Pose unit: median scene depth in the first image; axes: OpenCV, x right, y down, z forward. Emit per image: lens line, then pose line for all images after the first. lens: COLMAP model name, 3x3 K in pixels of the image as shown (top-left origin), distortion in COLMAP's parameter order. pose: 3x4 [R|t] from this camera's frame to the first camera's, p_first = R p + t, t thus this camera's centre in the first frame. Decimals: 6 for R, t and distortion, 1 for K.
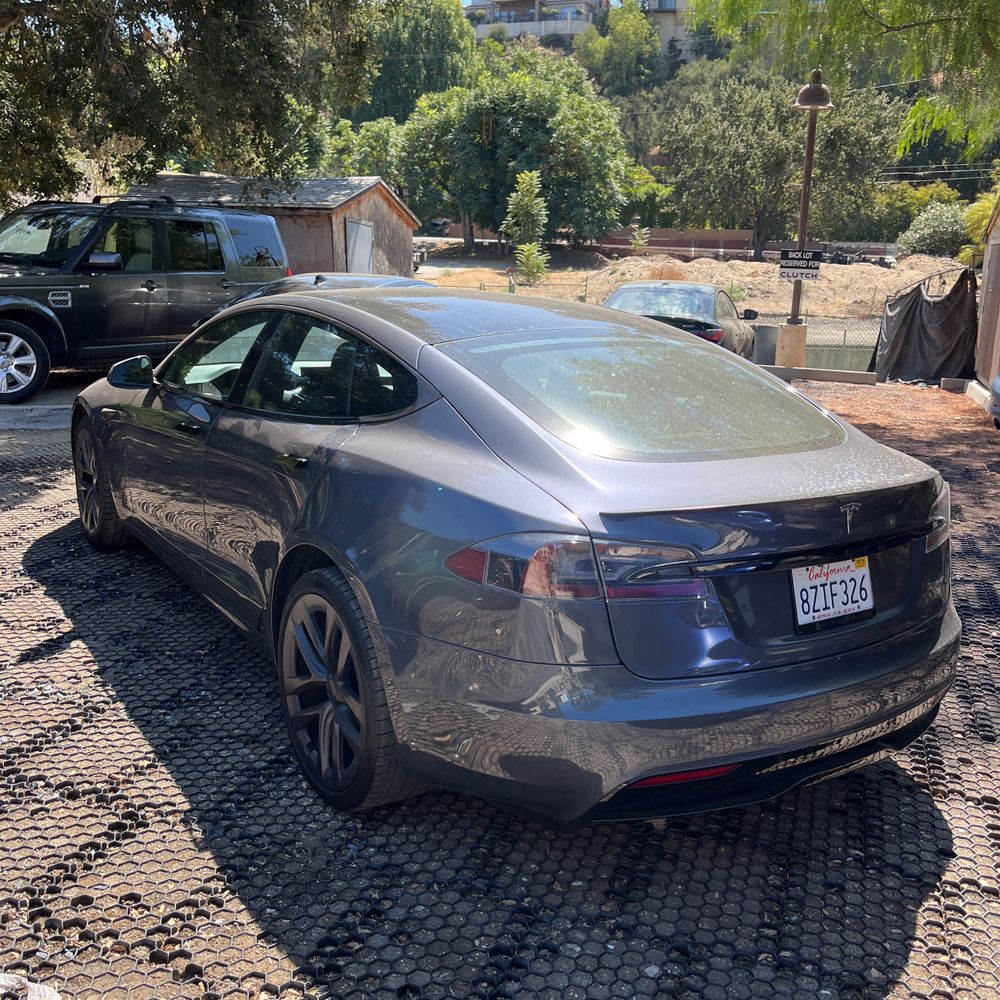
lens RADIAL K [[1015.5, 0, 512.5], [0, 1015.5, 497.8], [0, 0, 1]] dist [0.010222, 0.011904]
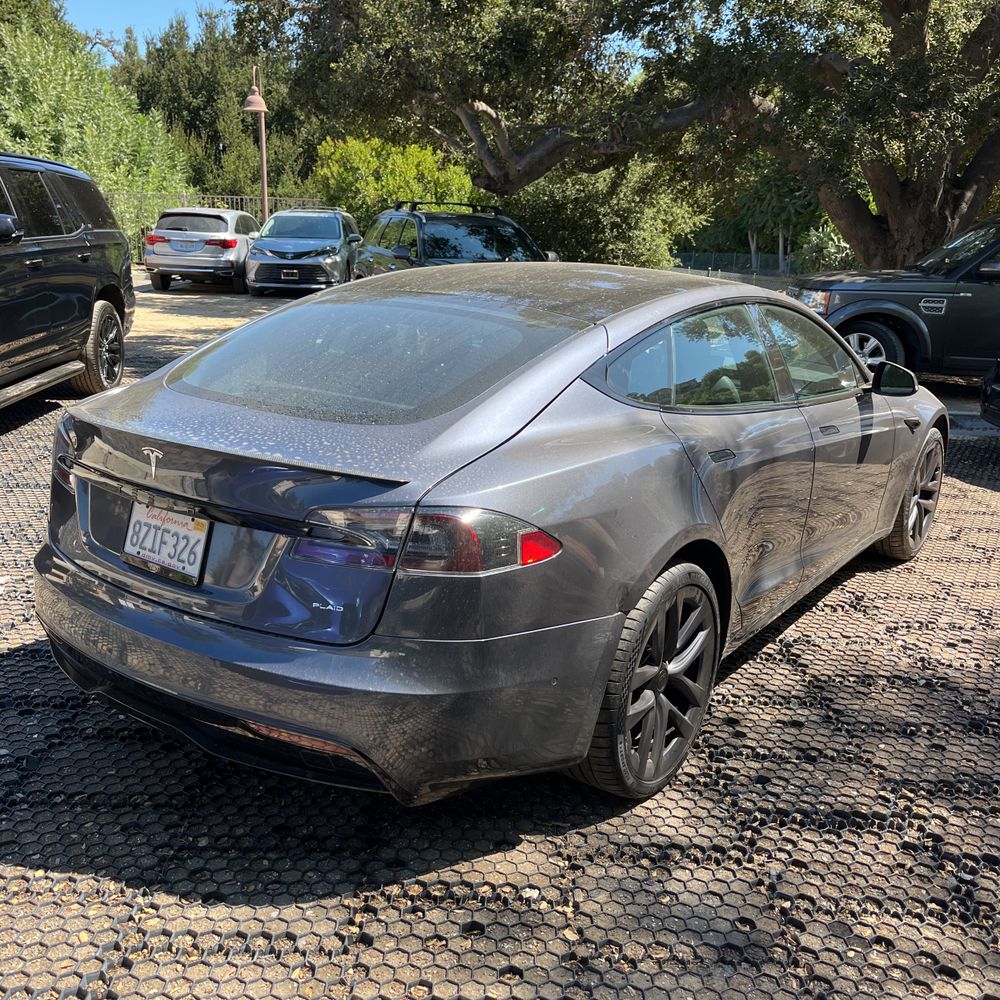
lens RADIAL K [[1015.5, 0, 512.5], [0, 1015.5, 497.8], [0, 0, 1]] dist [0.010222, 0.011904]
pose [[0.355284, 0.210734, -0.910695, 1.204617], [-0.237517, 0.962633, 0.130091, -0.140837], [0.904079, 0.170086, 0.392061, 0.828602]]
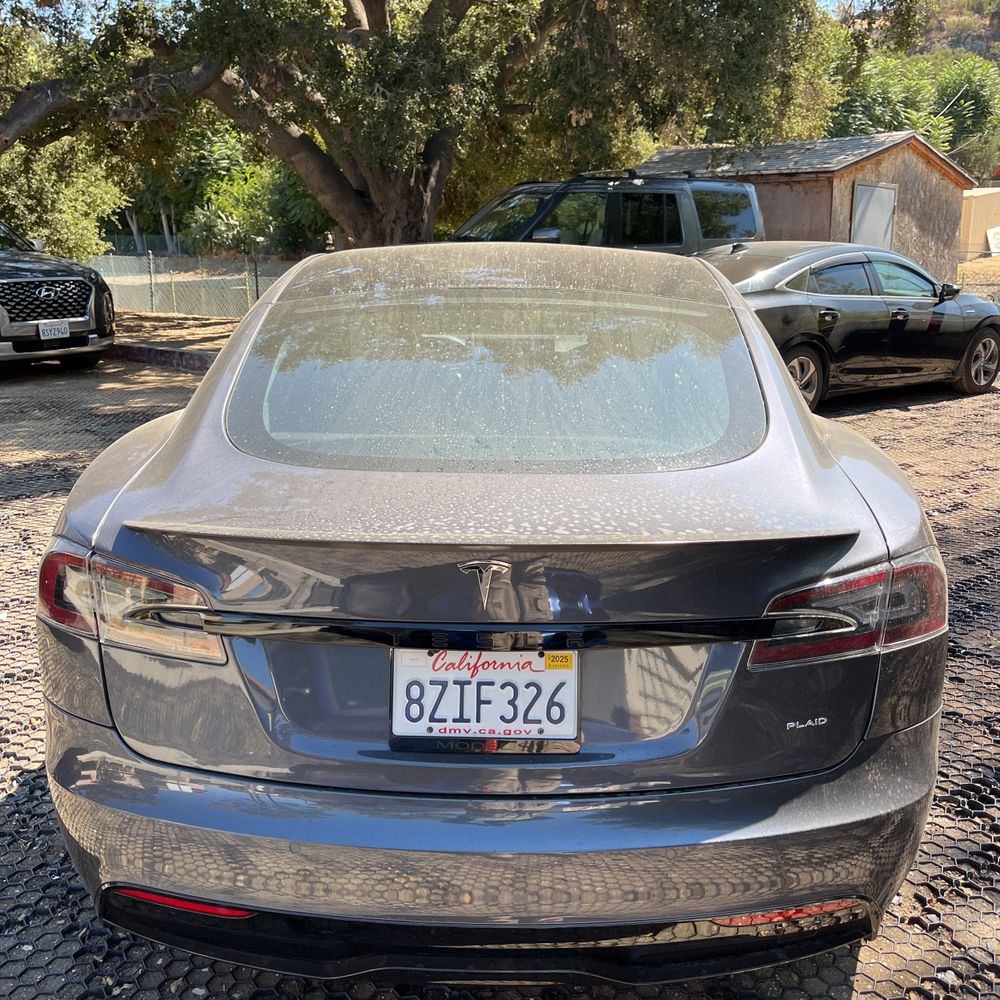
lens RADIAL K [[1015.5, 0, 512.5], [0, 1015.5, 497.8], [0, 0, 1]] dist [0.010222, 0.011904]
pose [[0.816323, 0.112183, -0.566597, 0.612310], [-0.101385, 0.993557, 0.050649, -0.058435], [0.568628, 0.016098, 0.822437, 0.444389]]
